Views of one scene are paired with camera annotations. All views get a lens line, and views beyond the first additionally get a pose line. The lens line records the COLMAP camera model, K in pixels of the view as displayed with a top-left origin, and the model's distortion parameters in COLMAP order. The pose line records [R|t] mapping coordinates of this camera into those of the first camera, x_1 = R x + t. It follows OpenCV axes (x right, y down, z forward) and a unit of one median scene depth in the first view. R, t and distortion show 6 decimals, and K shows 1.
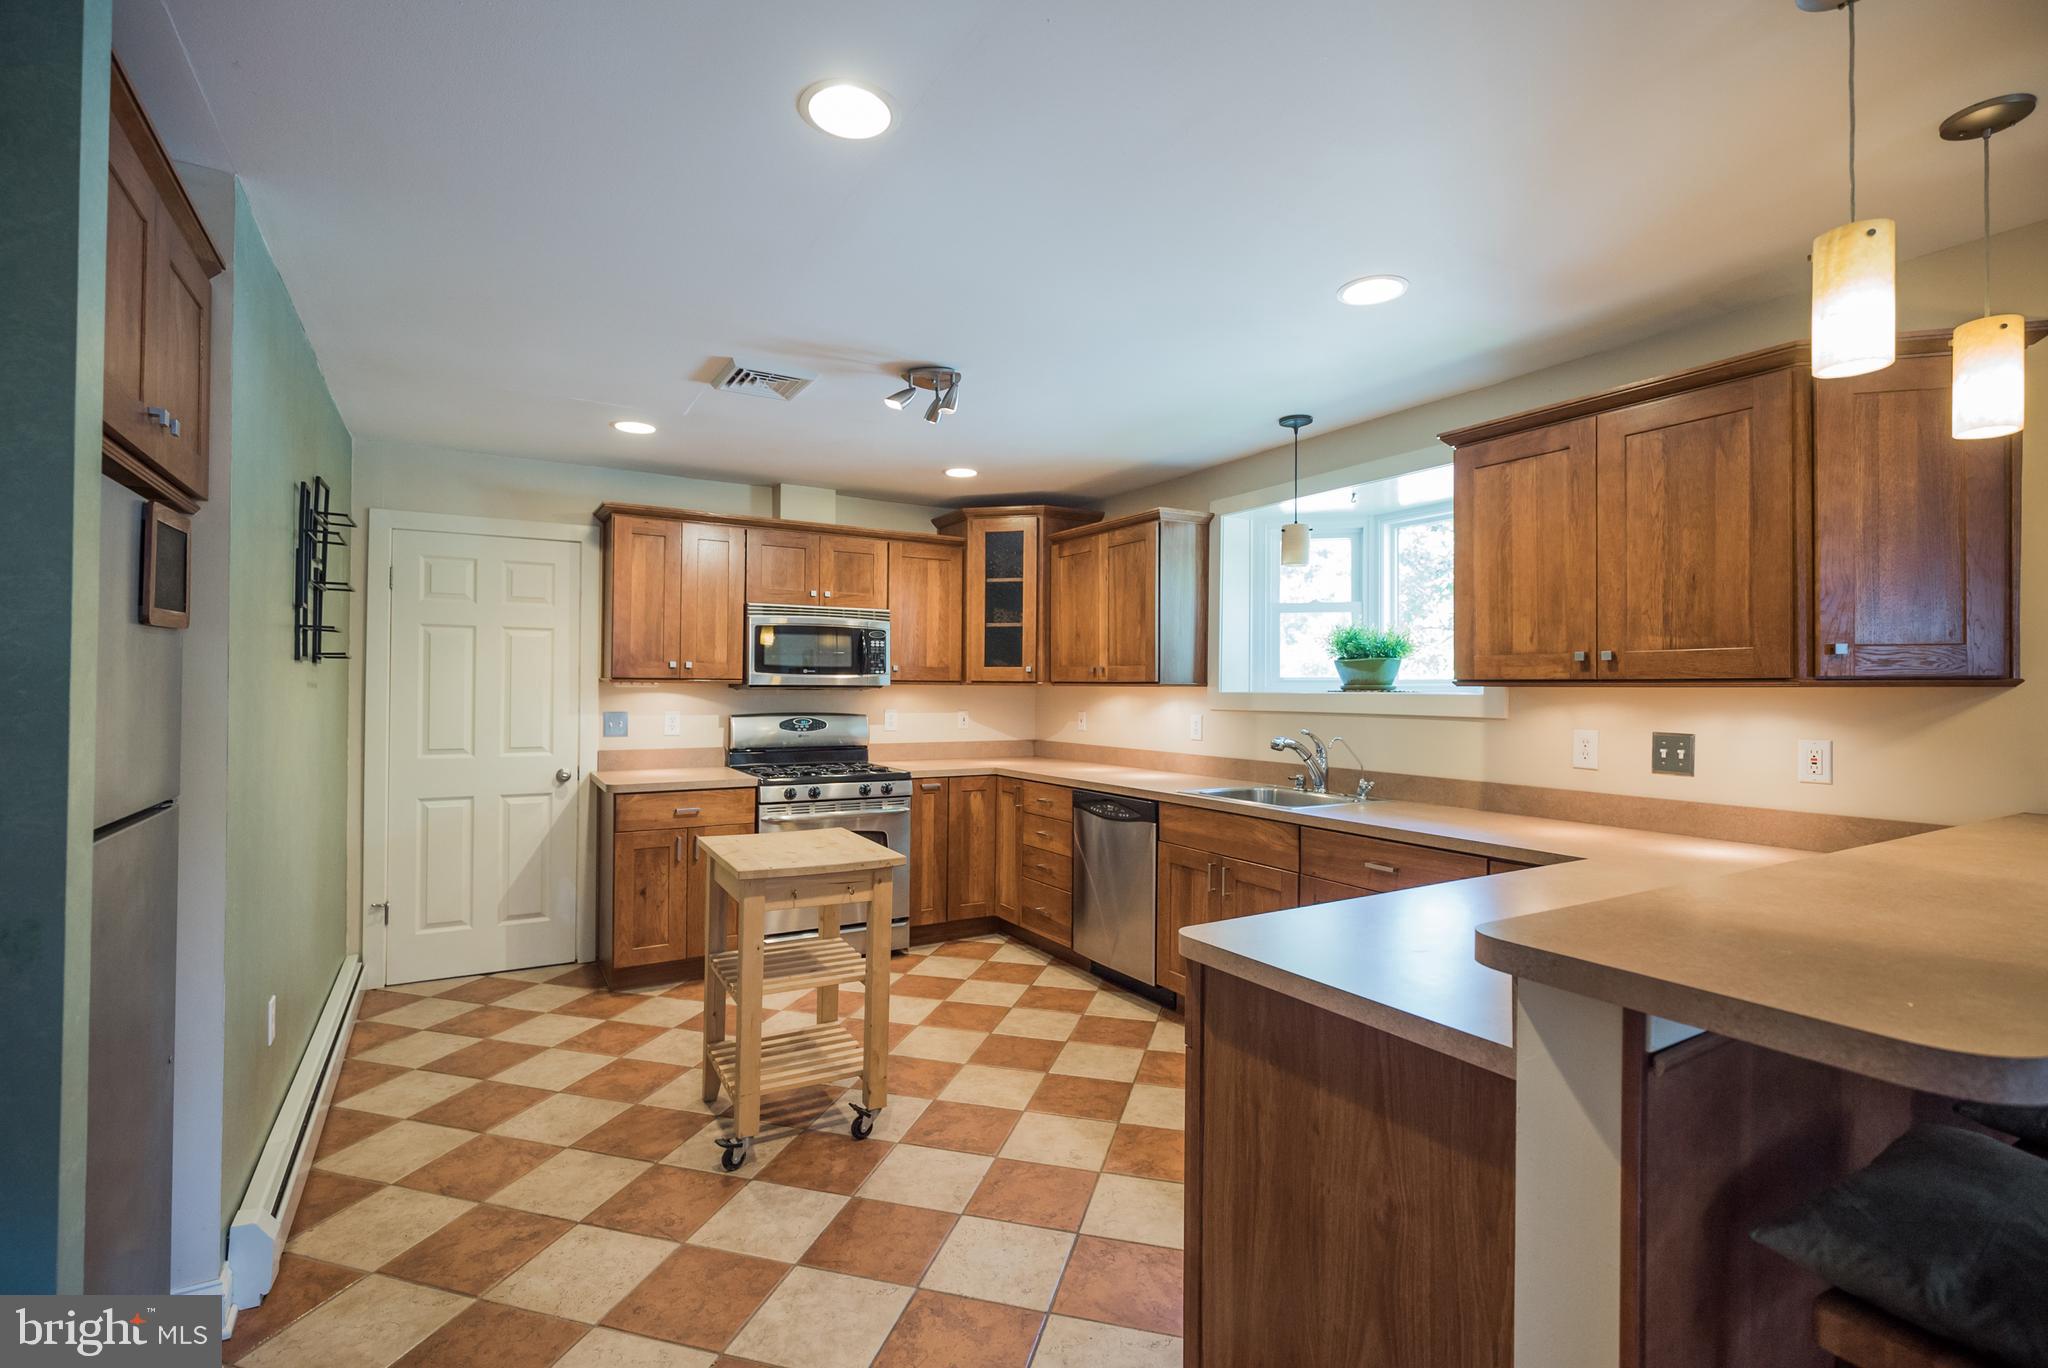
lens RADIAL K [[930.0, 0, 1016.3], [0, 930.0, 679.2], [0, 0, 1]] dist [-0.002455, -0.000142]
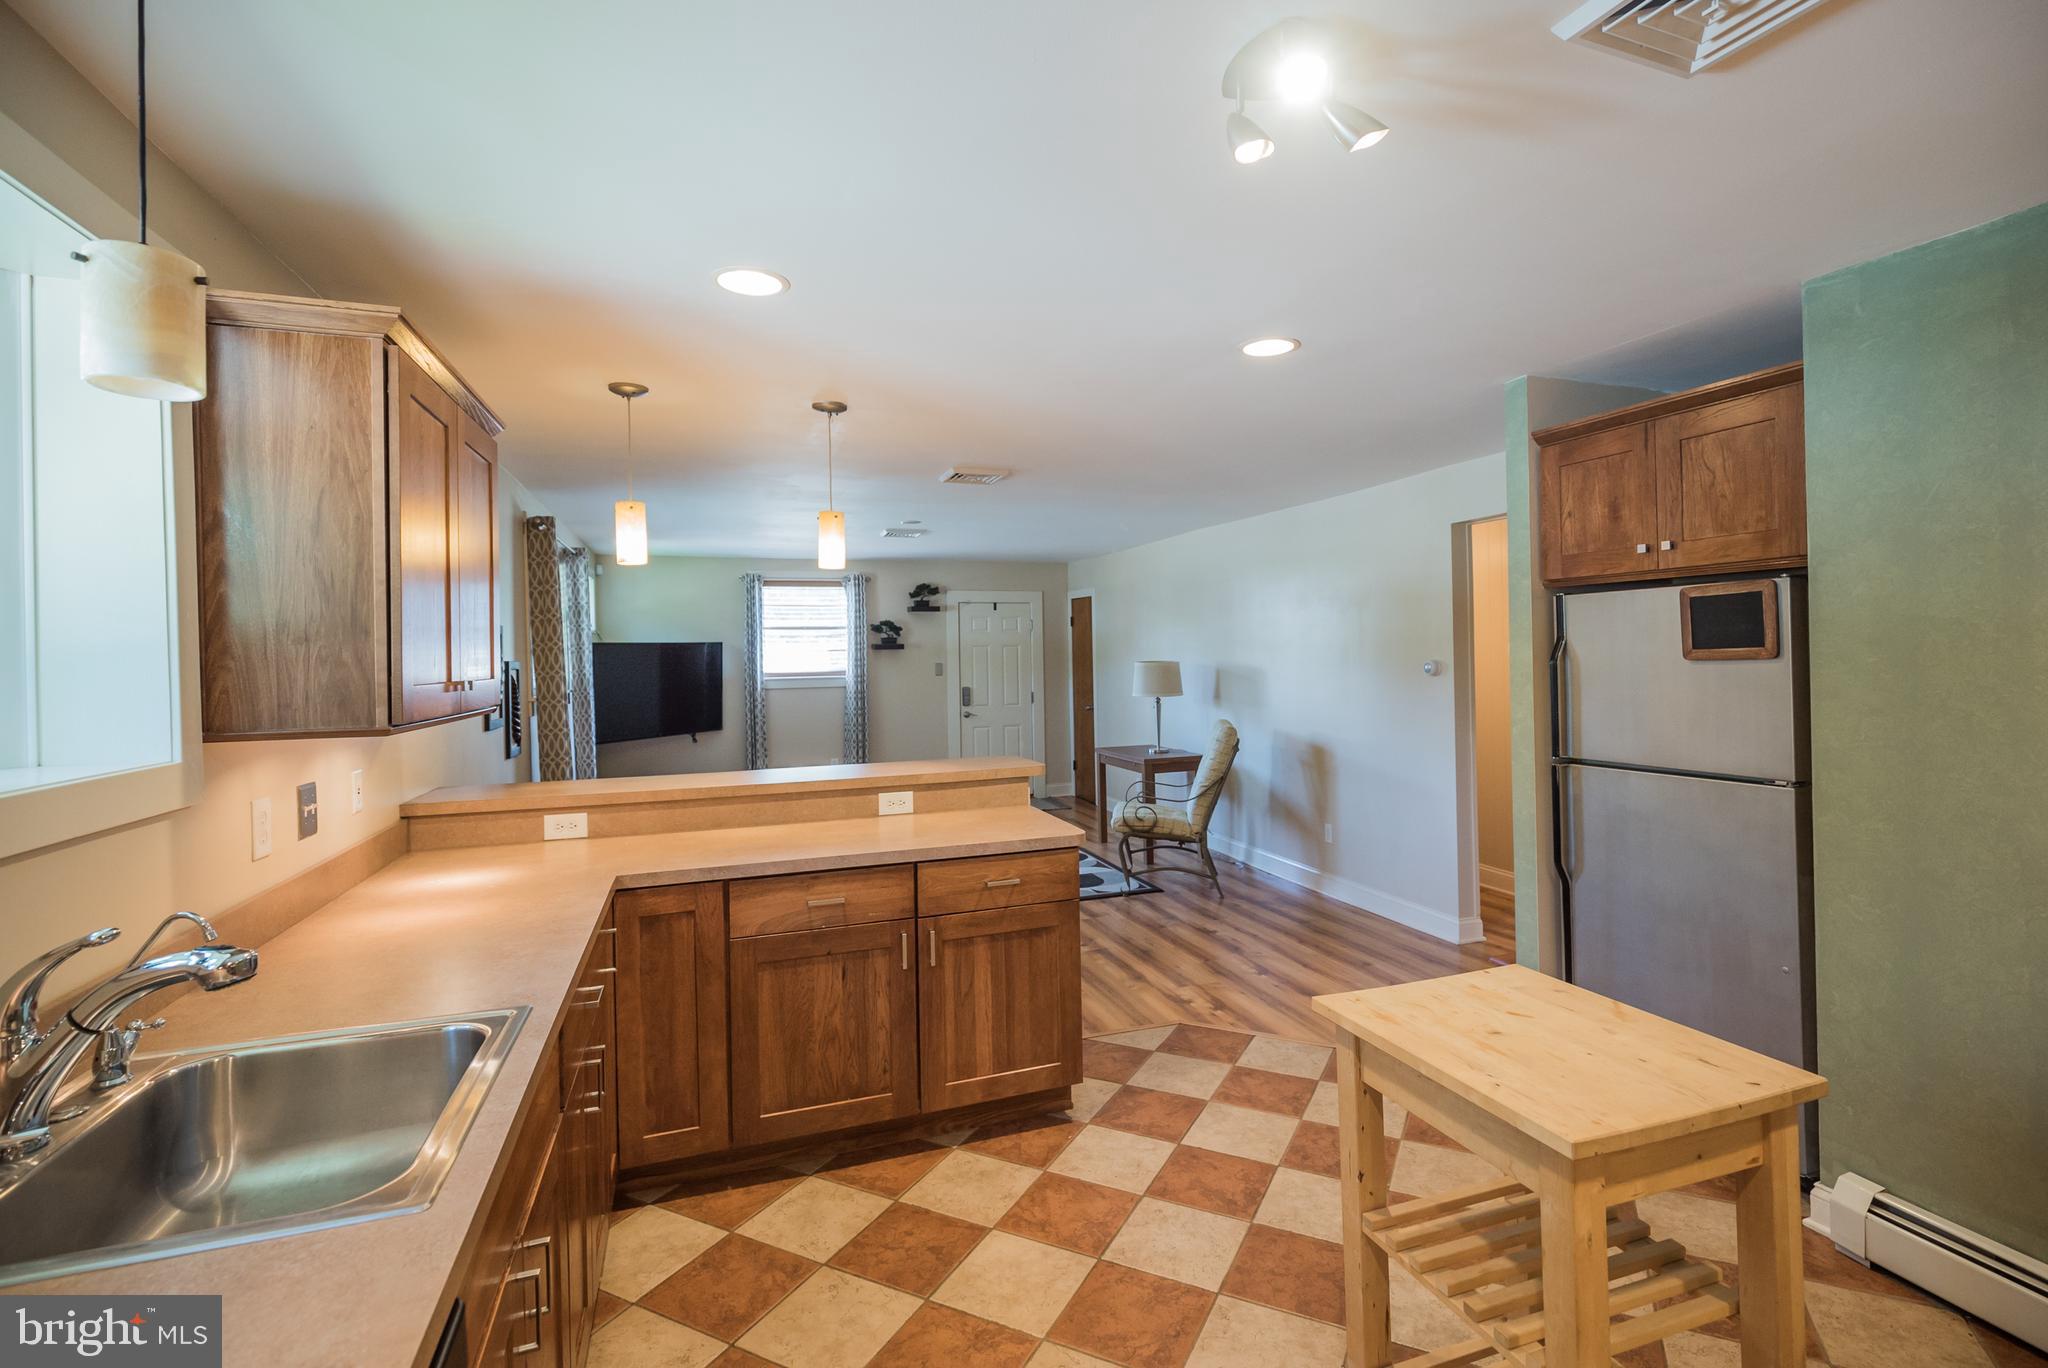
lens RADIAL K [[953.5, 0, 1063.7], [0, 953.5, 651.6], [0, 0, 1]] dist [-0.000103, -0.000251]
pose [[-0.985033, 0.011938, 0.171954, -0.042367], [0.009881, 0.999869, -0.012815, -0.023758], [-0.172085, -0.010924, -0.985022, 1.073385]]
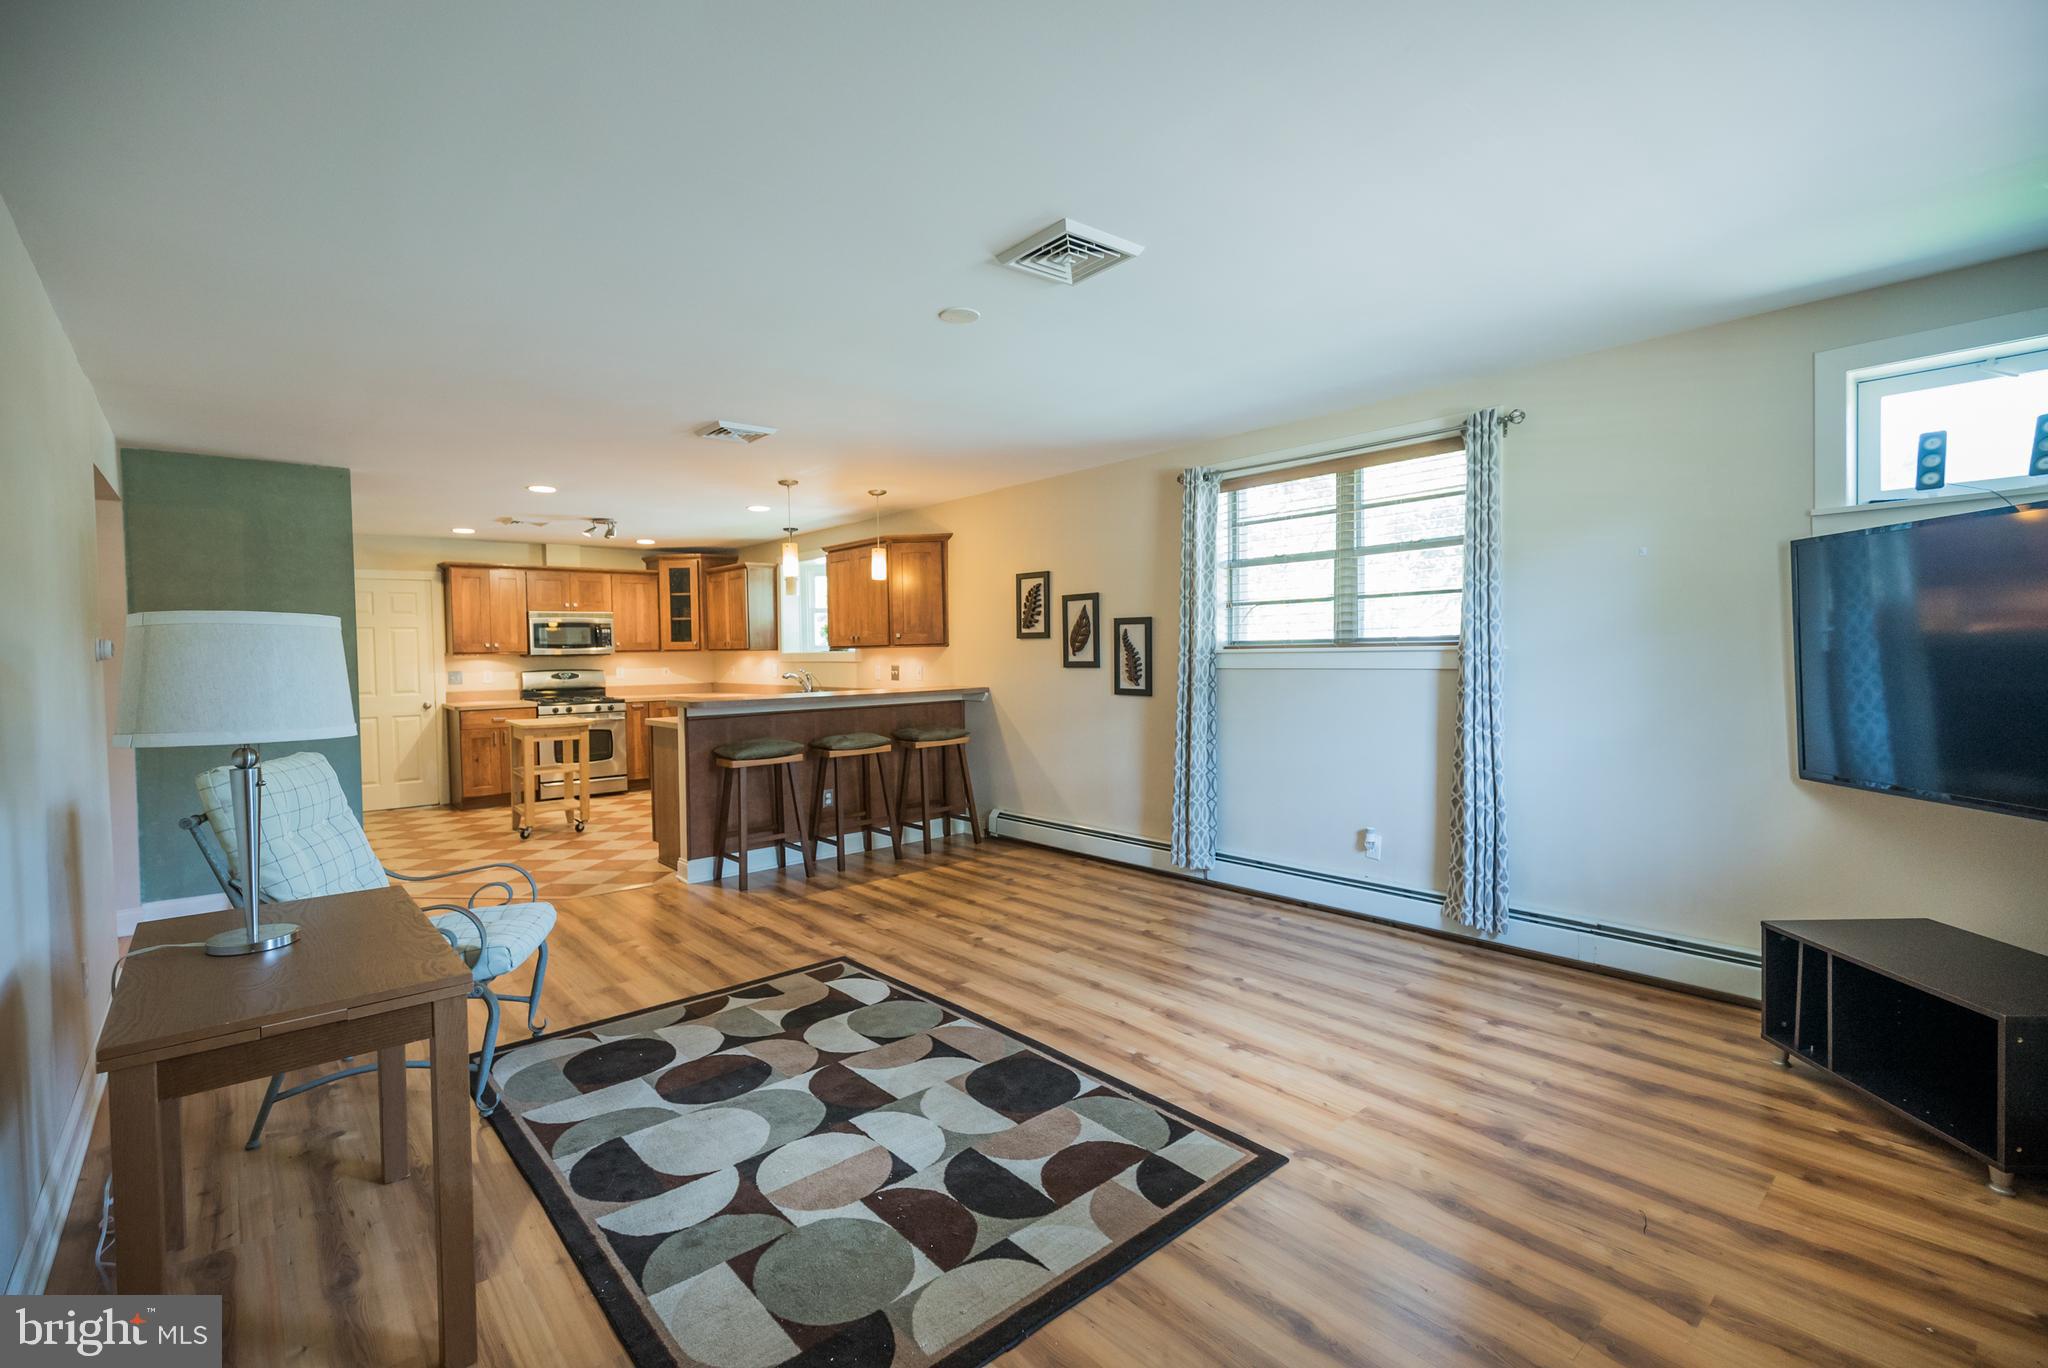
lens RADIAL K [[917.6, 0, 1016.7], [0, 917.6, 680.6], [0, 0, 1]] dist [0.000459, -0.004476]
pose [[0.983203, -0.028744, 0.180236, 0.364816], [0.020770, 0.998727, 0.045973, -0.007276], [-0.181328, -0.041457, 0.982548, -1.071564]]
